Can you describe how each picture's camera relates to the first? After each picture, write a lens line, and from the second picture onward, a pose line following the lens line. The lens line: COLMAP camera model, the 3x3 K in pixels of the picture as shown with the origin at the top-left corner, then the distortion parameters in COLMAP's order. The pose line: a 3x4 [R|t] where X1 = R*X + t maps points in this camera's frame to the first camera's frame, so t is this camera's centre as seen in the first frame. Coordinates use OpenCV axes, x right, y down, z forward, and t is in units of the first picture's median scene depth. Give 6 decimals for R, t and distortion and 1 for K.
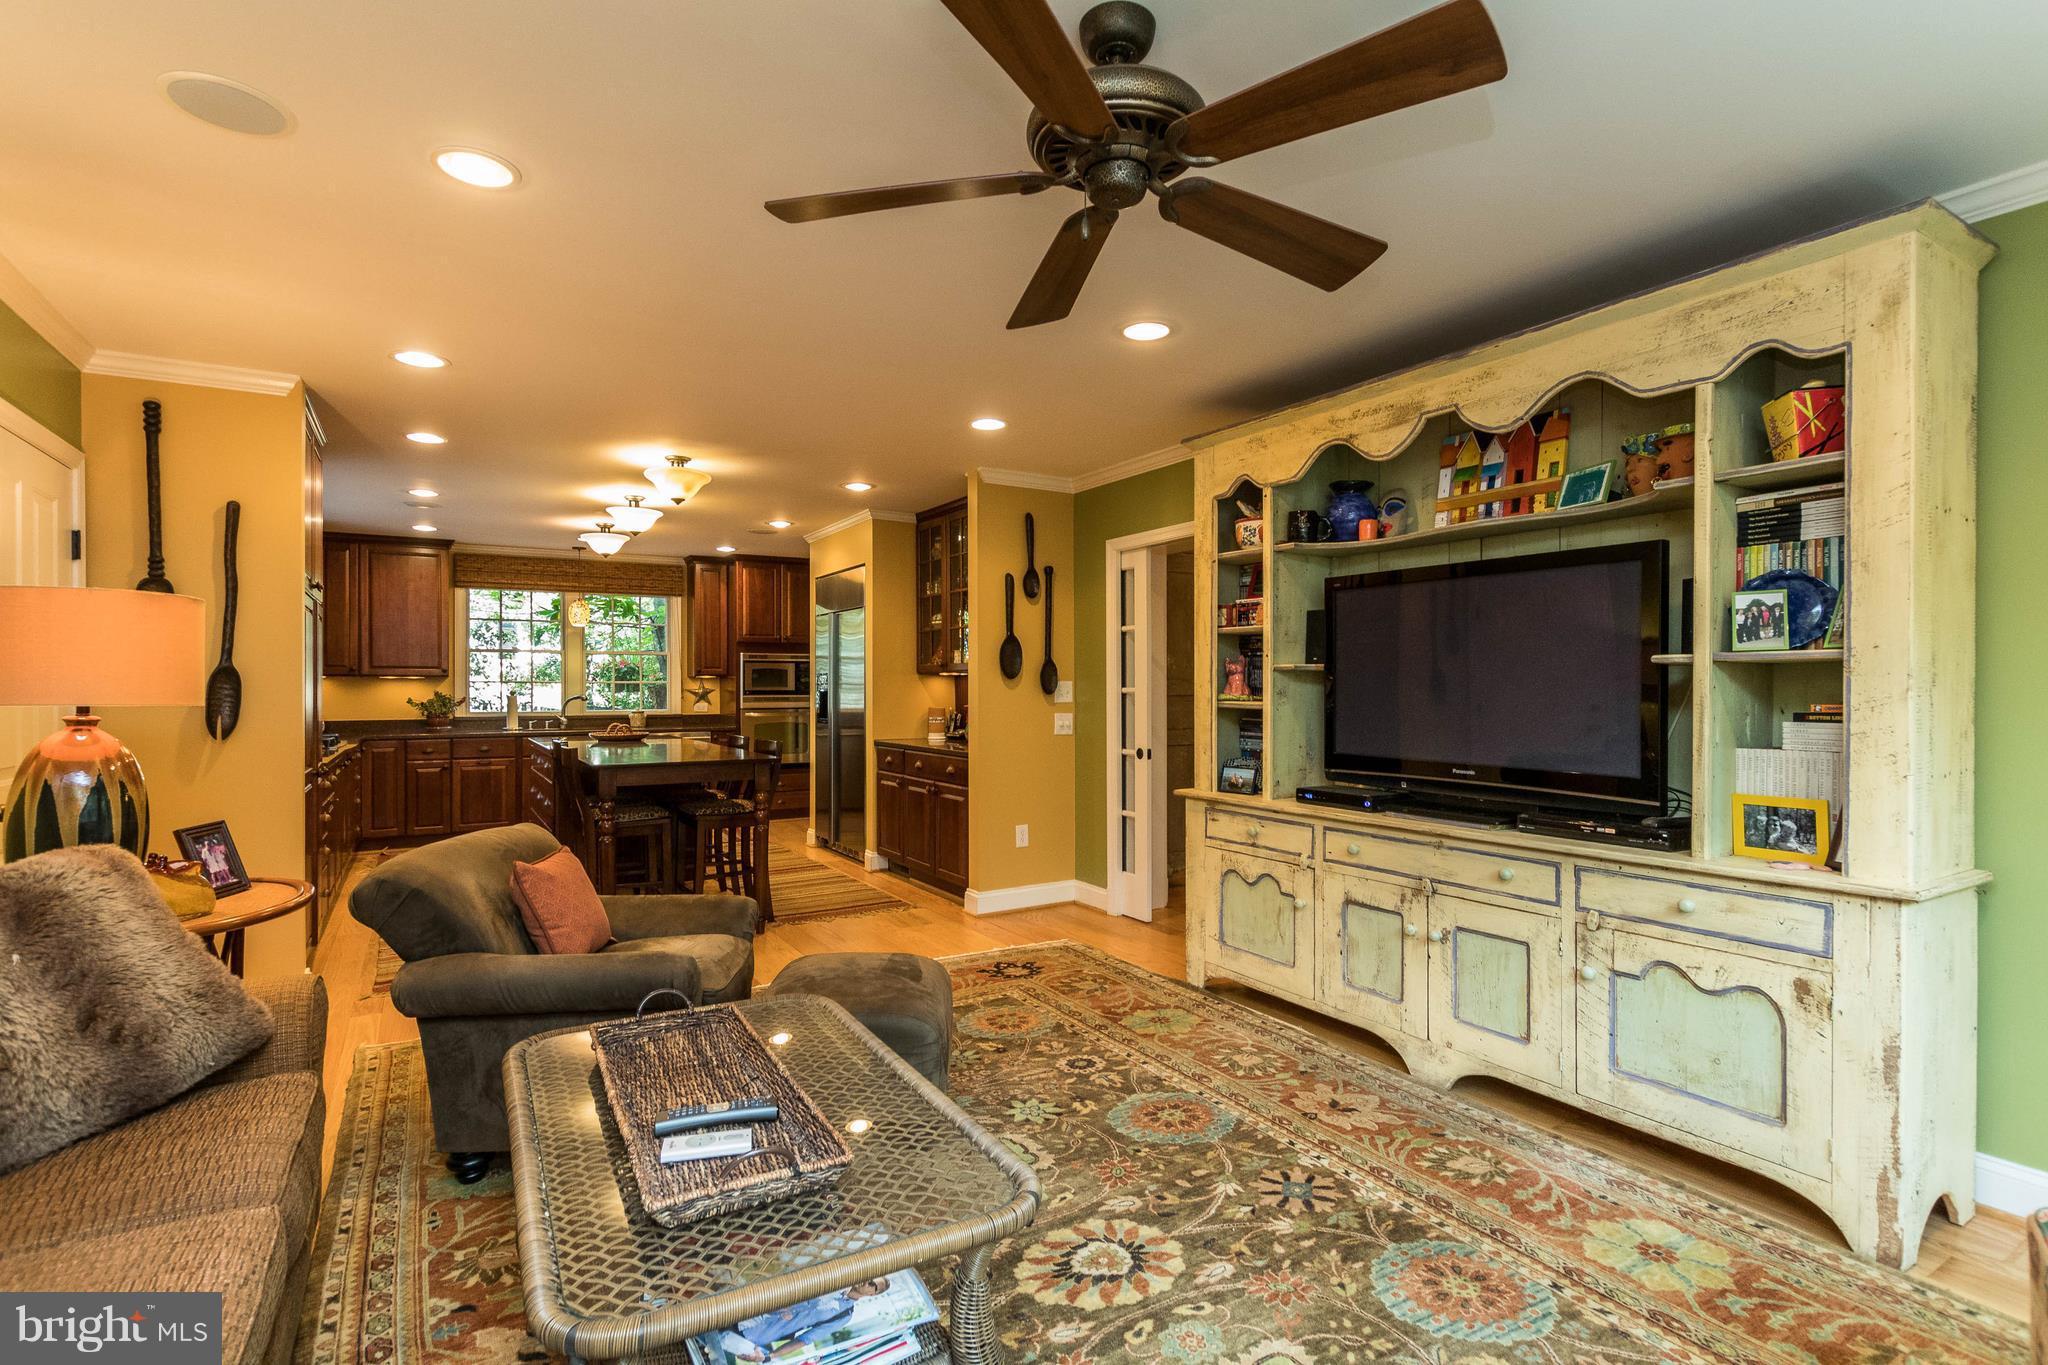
lens RADIAL K [[1169.3, 0, 1057.6], [0, 1169.3, 689.0], [0, 0, 1]] dist [0.053773, 0.000093]
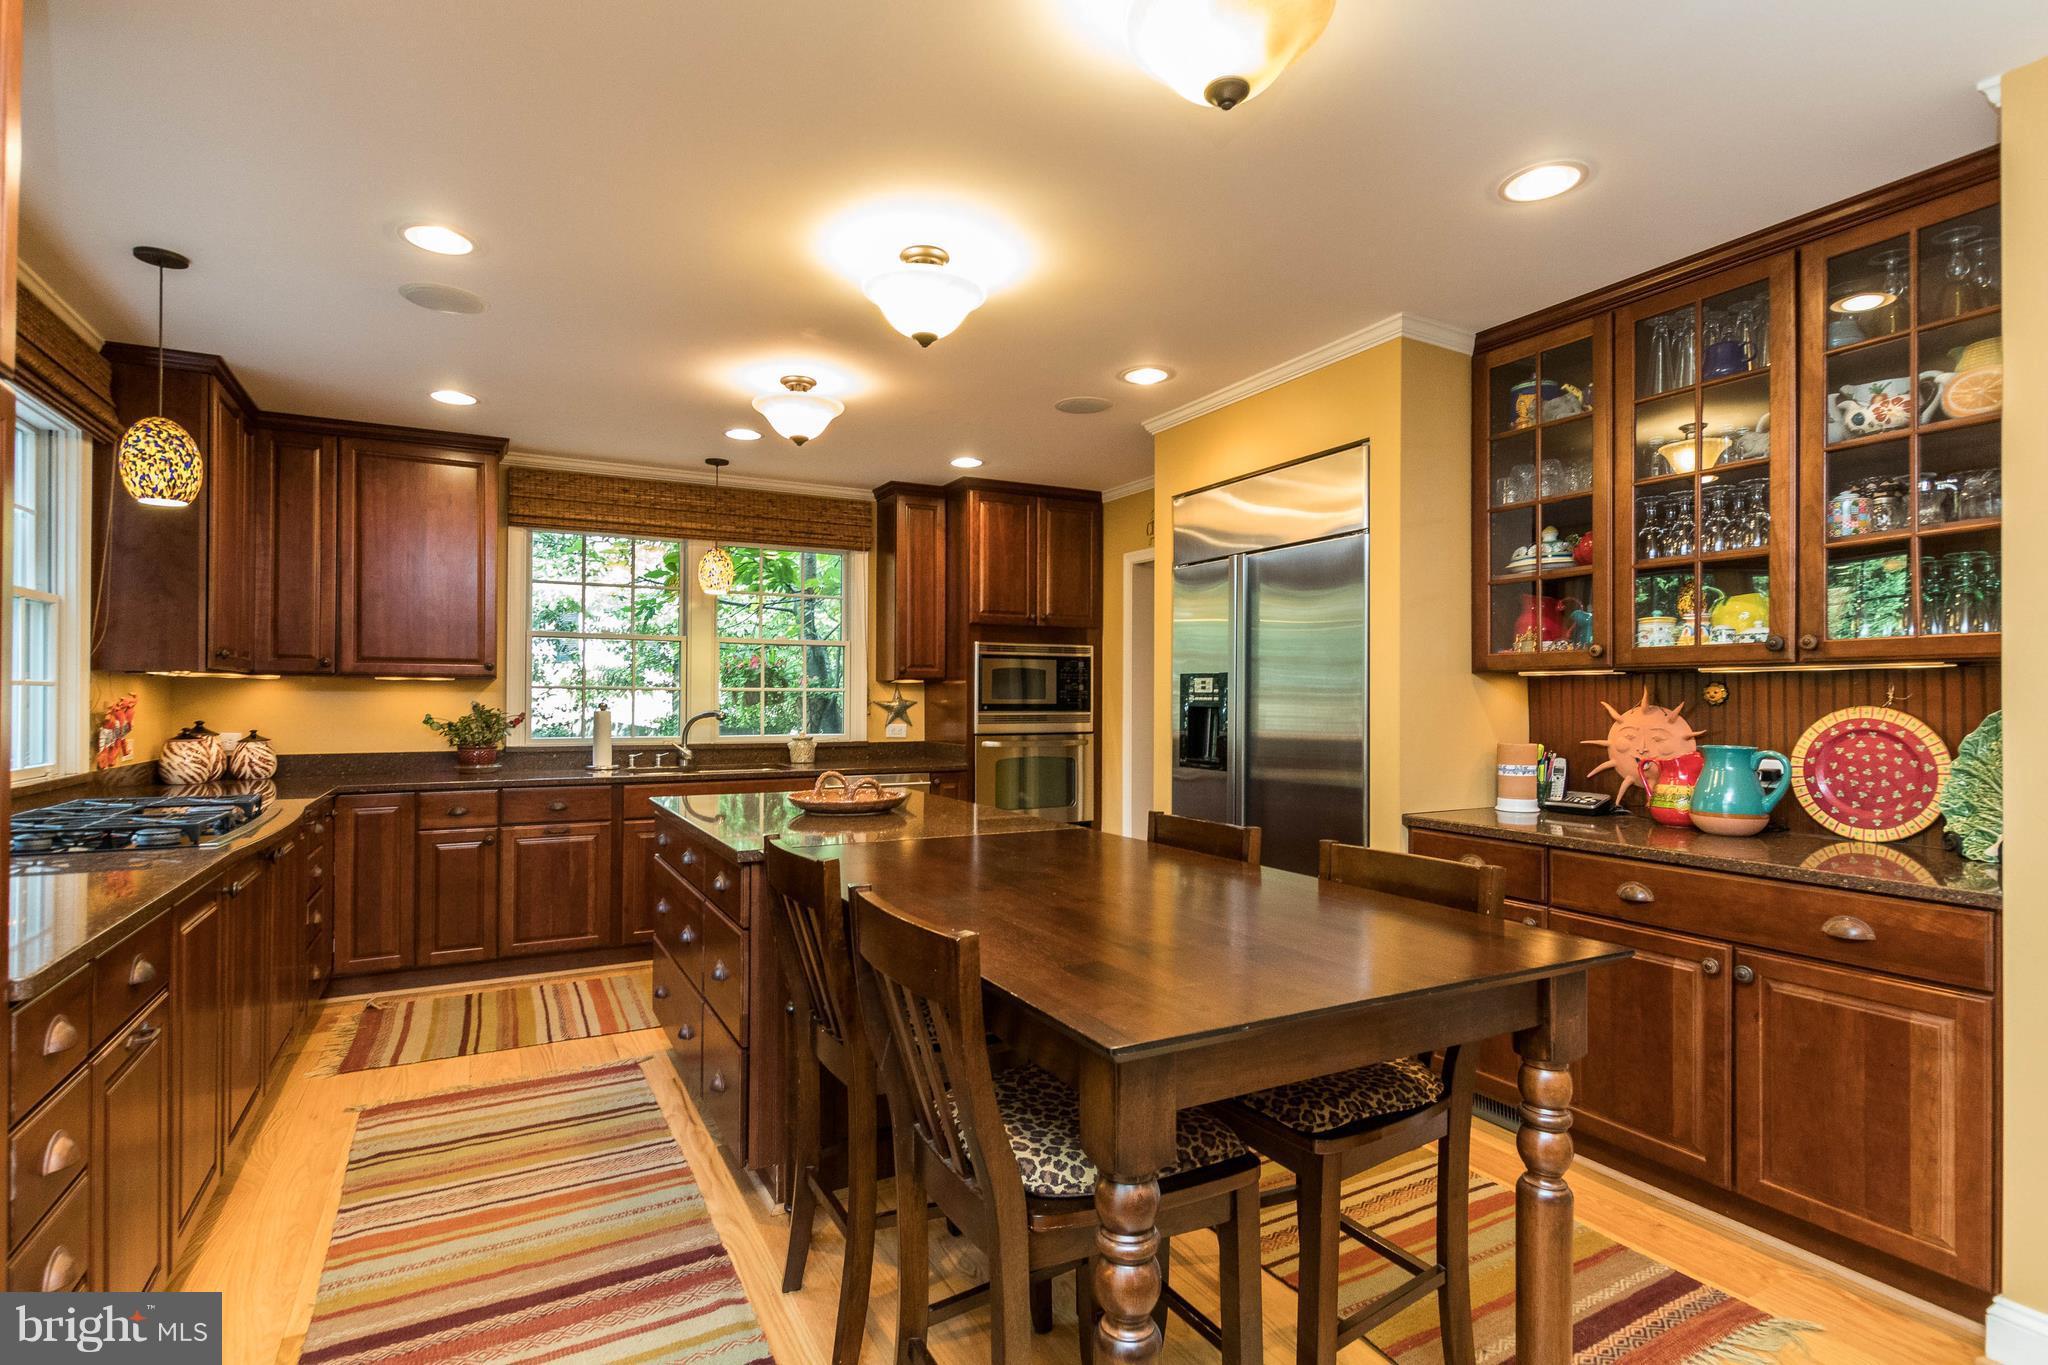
lens RADIAL K [[941.3, 0, 1012.8], [0, 941.3, 694.7], [0, 0, 1]] dist [0.002027, 0.000254]
pose [[0.999845, 0.005097, 0.016859, -0.266640], [-0.004984, 0.999965, -0.006731, -0.000272], [-0.016893, 0.006646, 0.999835, 0.531188]]
